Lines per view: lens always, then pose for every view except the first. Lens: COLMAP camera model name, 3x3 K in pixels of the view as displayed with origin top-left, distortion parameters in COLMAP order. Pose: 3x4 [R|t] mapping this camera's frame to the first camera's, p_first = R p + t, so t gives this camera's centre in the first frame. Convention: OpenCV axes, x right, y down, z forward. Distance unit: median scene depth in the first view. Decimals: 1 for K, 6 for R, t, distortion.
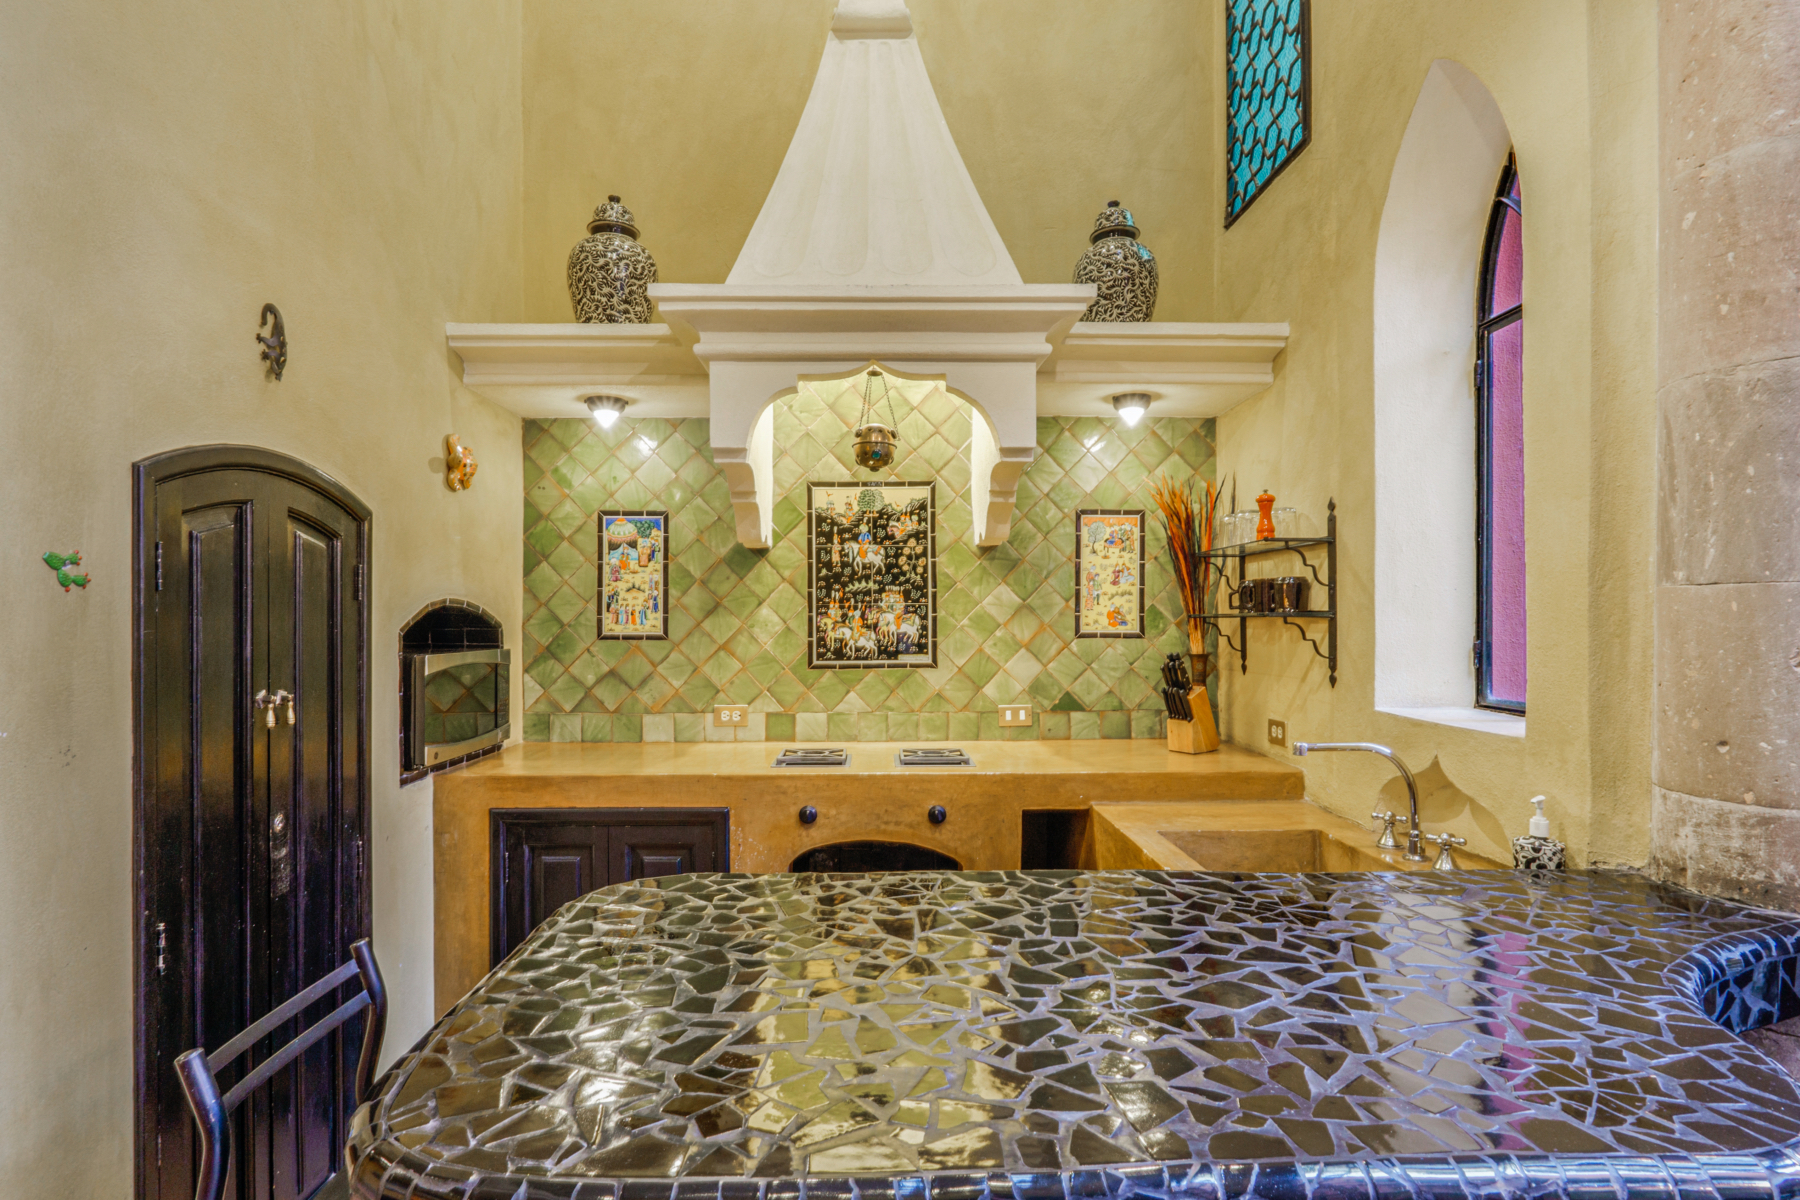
lens RADIAL K [[890.3, 0, 897.4], [0, 890.3, 615.7], [0, 0, 1]] dist [-0.016192, 0.001409]
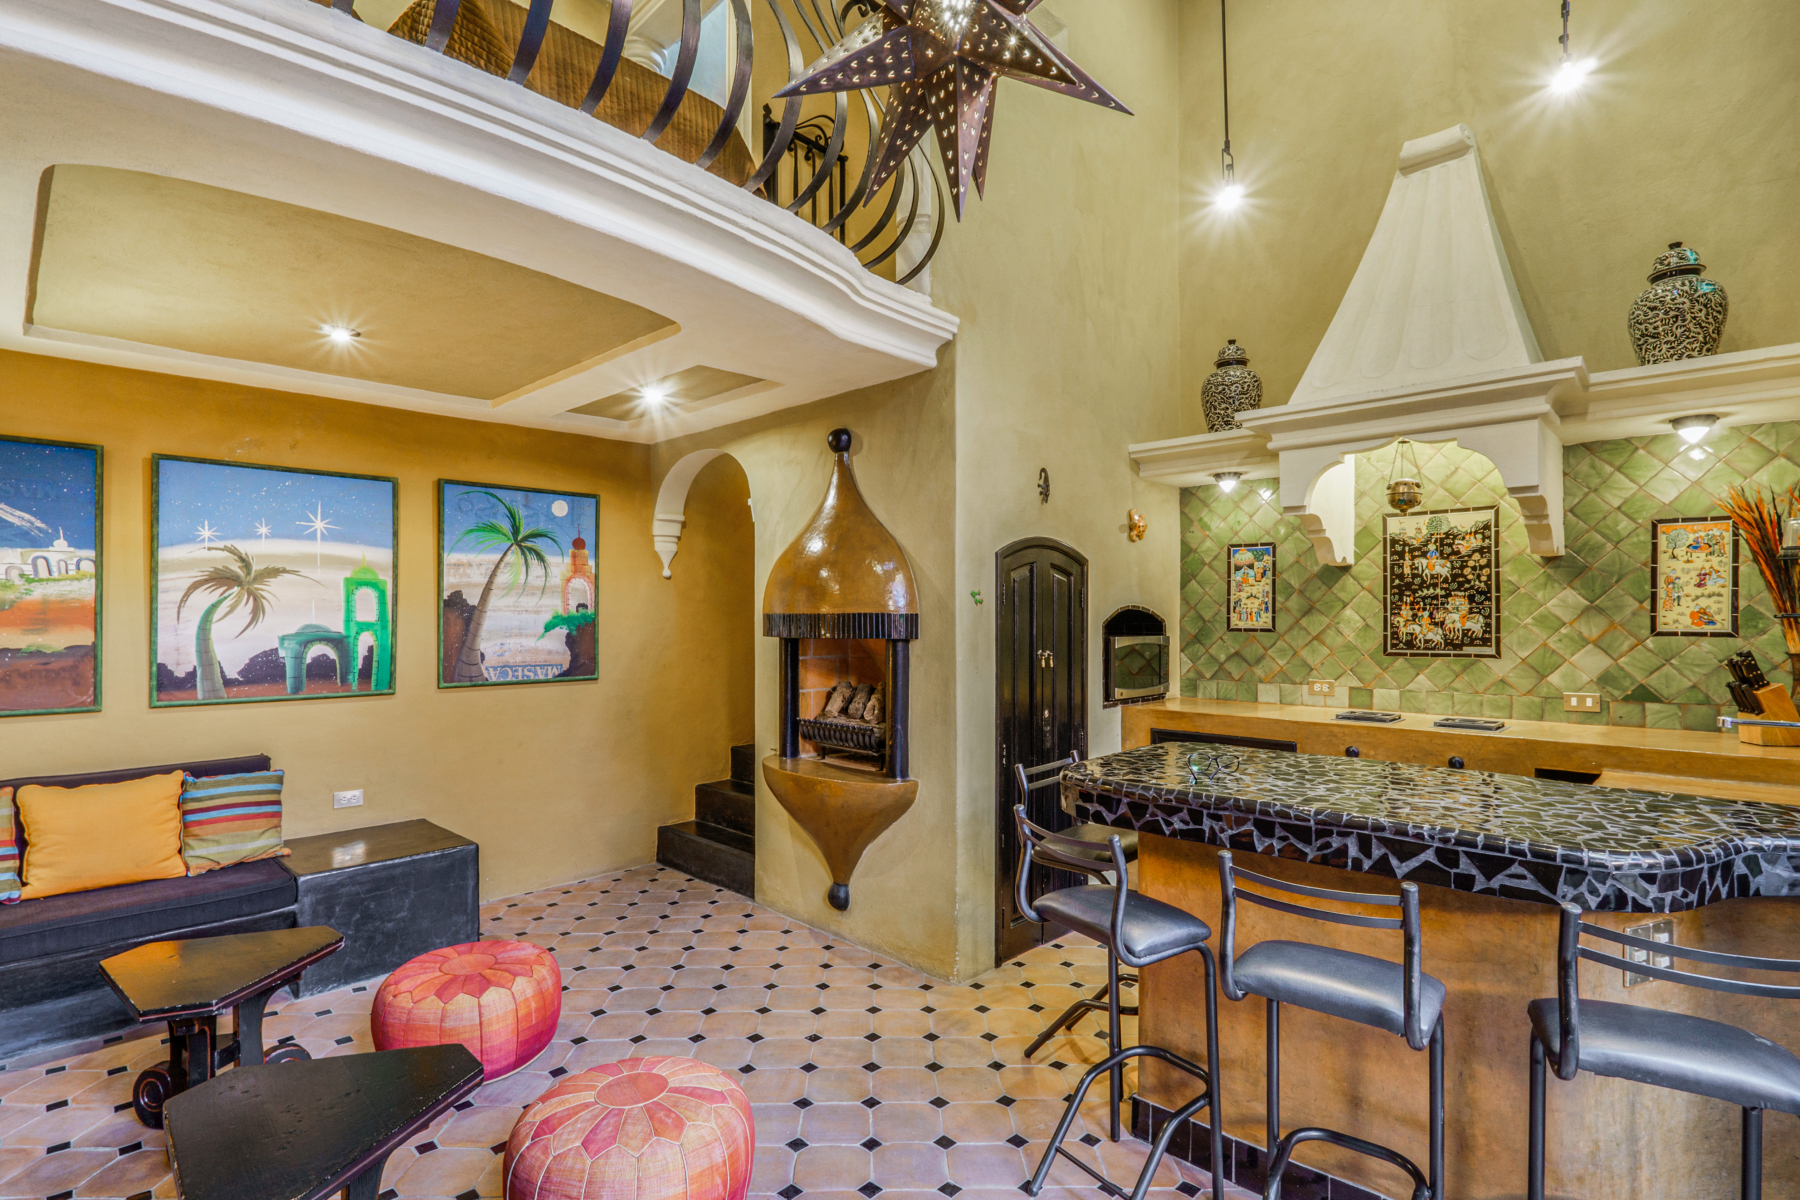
lens RADIAL K [[844.6, 0, 902.8], [0, 844.6, 611.6], [0, 0, 1]] dist [0.012350, 0.000117]
pose [[0.708602, -0.001597, -0.705606, 0.288762], [-0.000782, 0.999995, -0.003049, -0.001097], [0.705608, 0.002713, 0.708598, -0.404765]]
